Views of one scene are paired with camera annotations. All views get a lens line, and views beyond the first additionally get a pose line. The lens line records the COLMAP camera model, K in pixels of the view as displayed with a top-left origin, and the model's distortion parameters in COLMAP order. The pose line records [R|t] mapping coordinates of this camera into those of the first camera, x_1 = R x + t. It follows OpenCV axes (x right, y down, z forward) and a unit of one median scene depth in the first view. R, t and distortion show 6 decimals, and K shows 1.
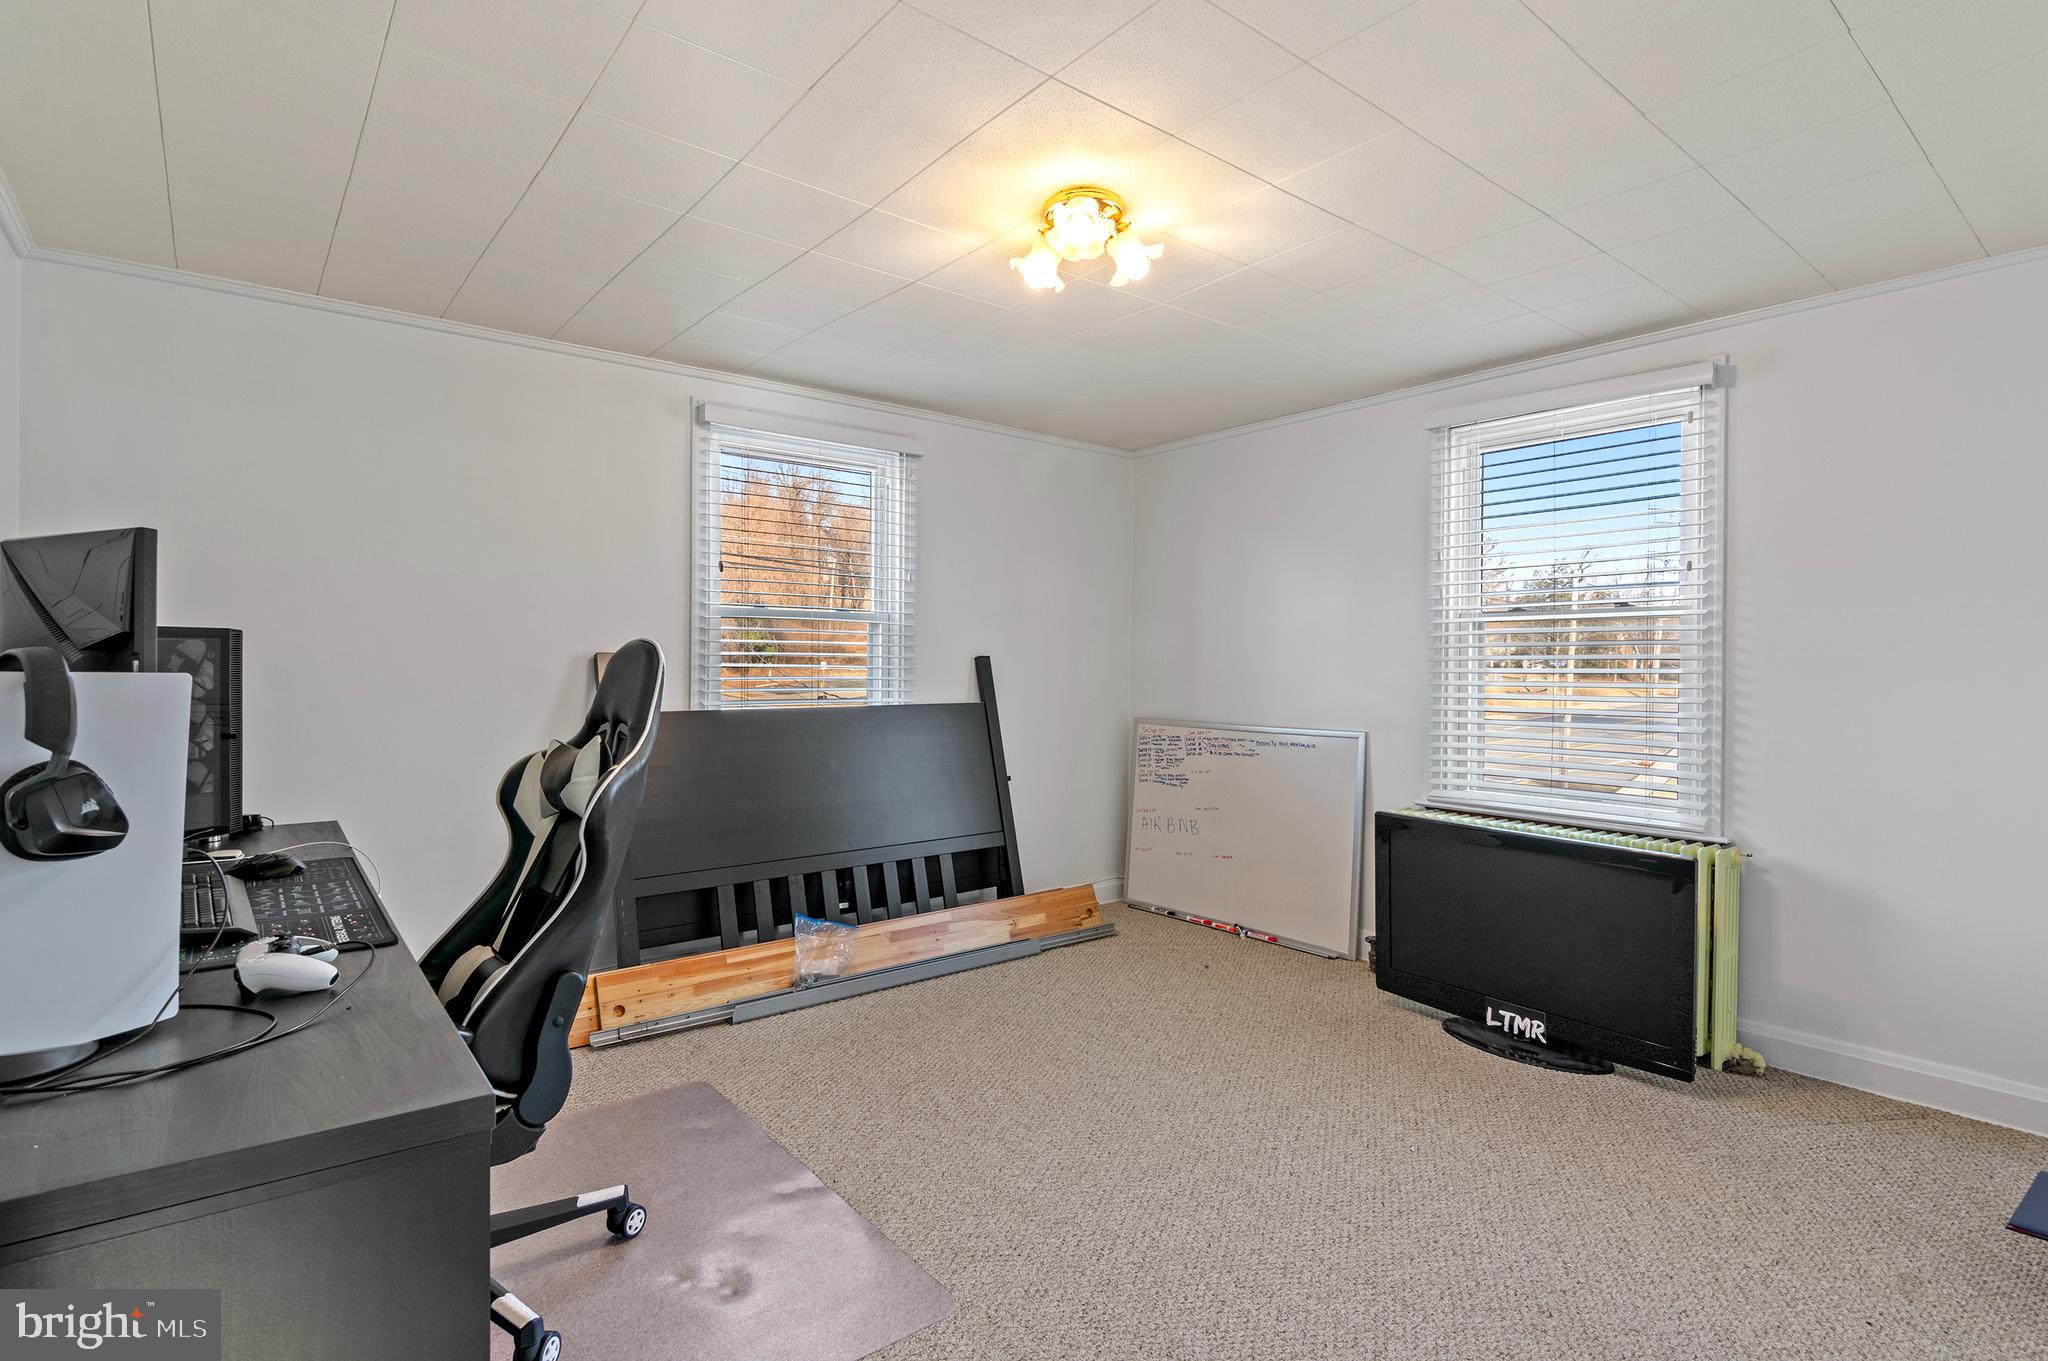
lens RADIAL K [[995.8, 0, 1024.0], [0, 995.8, 680.5], [0, 0, 1]] dist [0.002091, -0.000406]
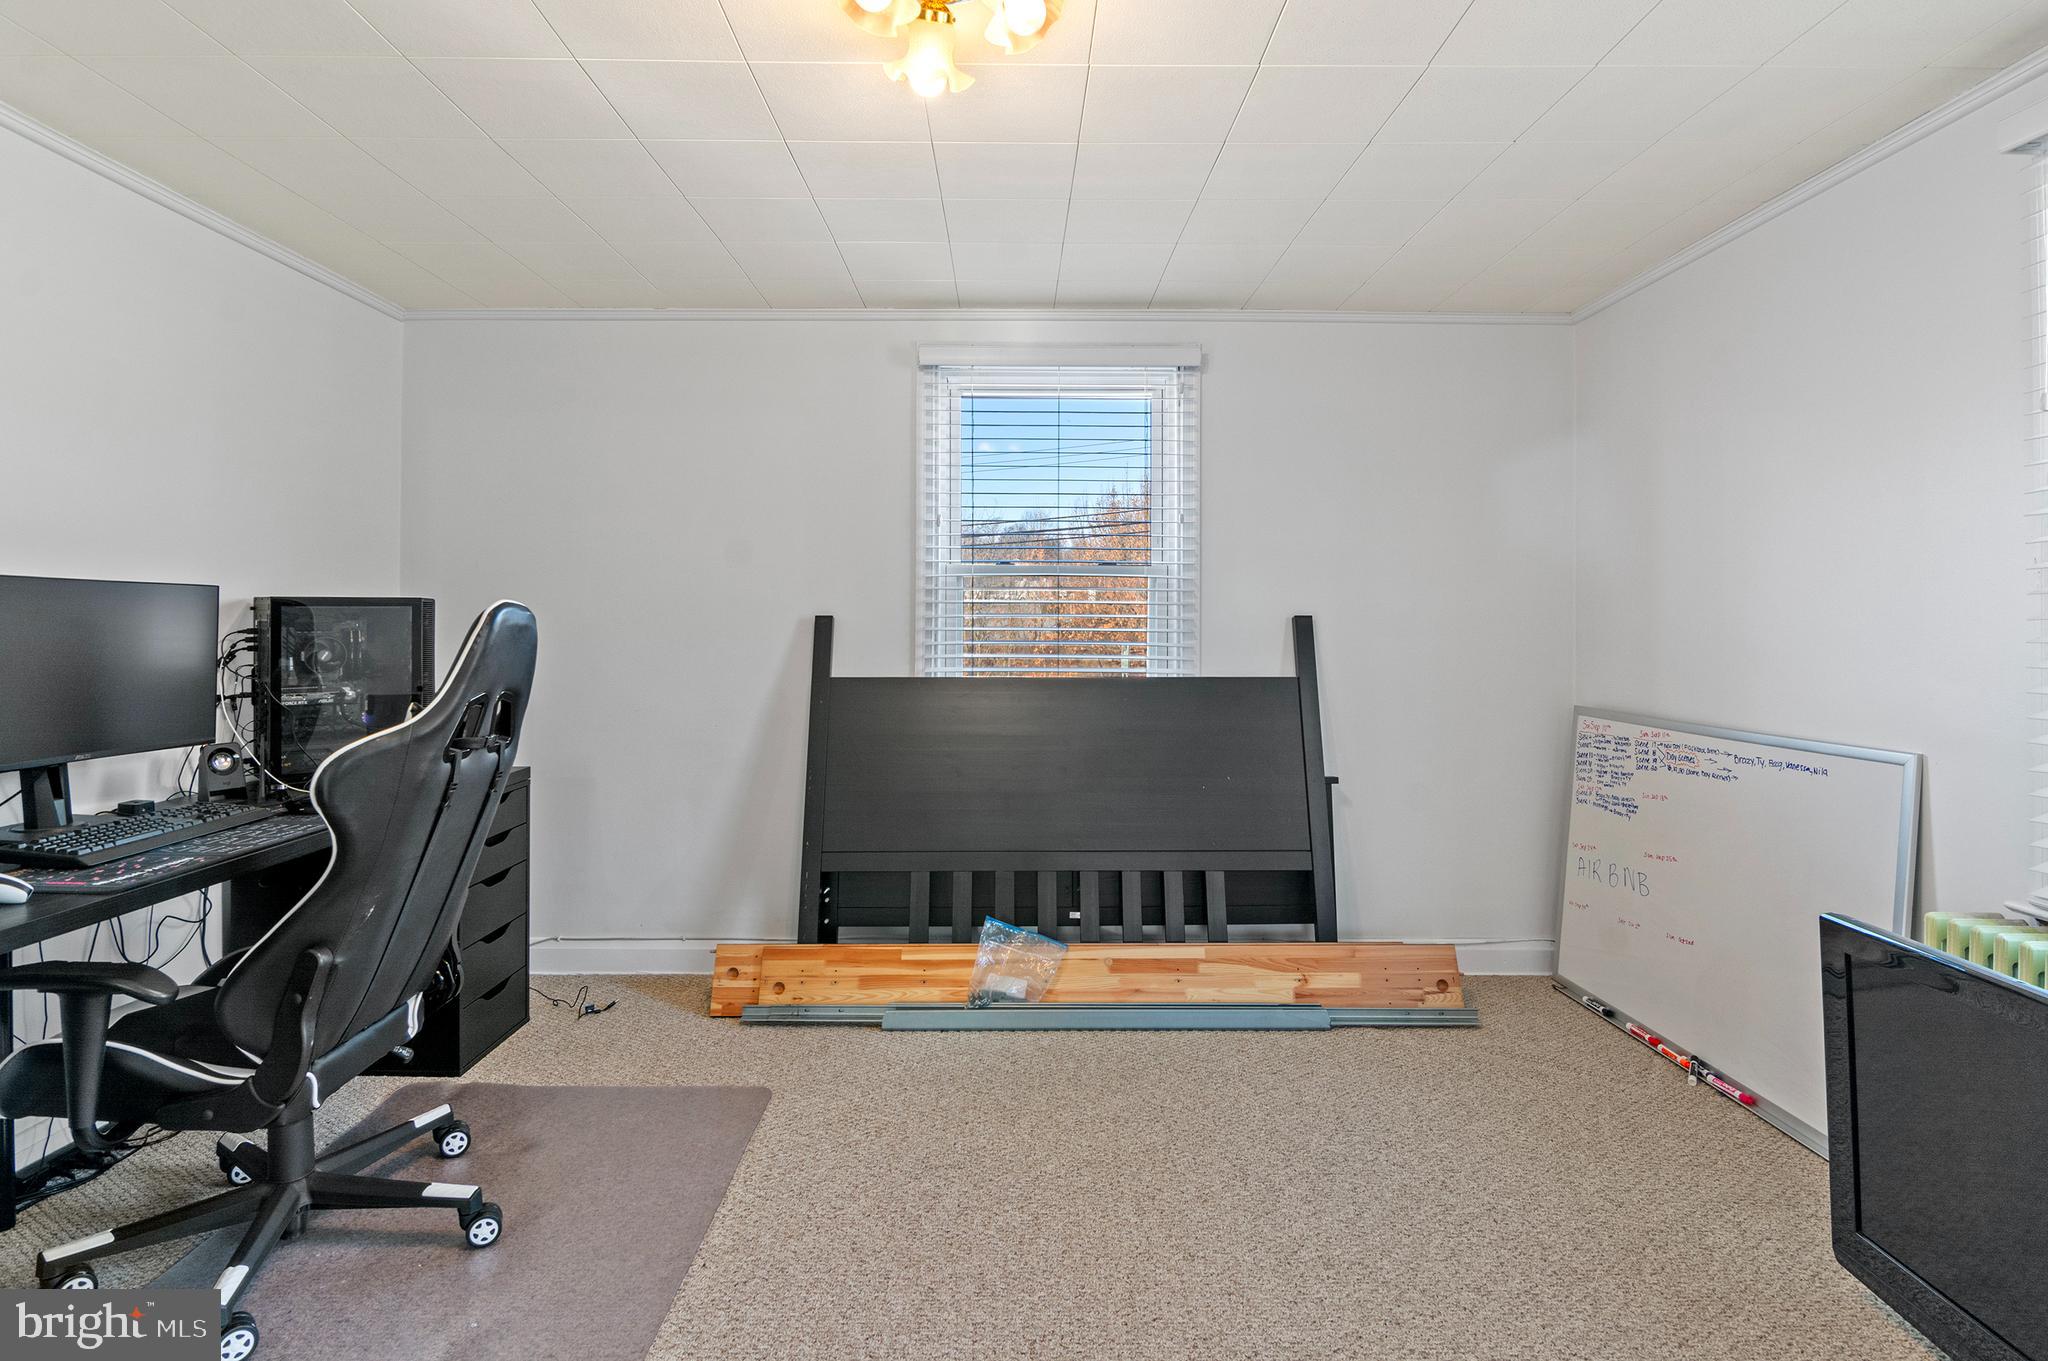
lens RADIAL K [[1014.1, 0, 1024.8], [0, 1014.1, 623.4], [0, 0, 1]] dist [-0.002640, -0.001096]
pose [[0.785904, -0.005091, -0.618328, 0.306482], [-0.008063, 0.999797, -0.018480, -0.003308], [0.618297, 0.019509, 0.785703, 0.294191]]
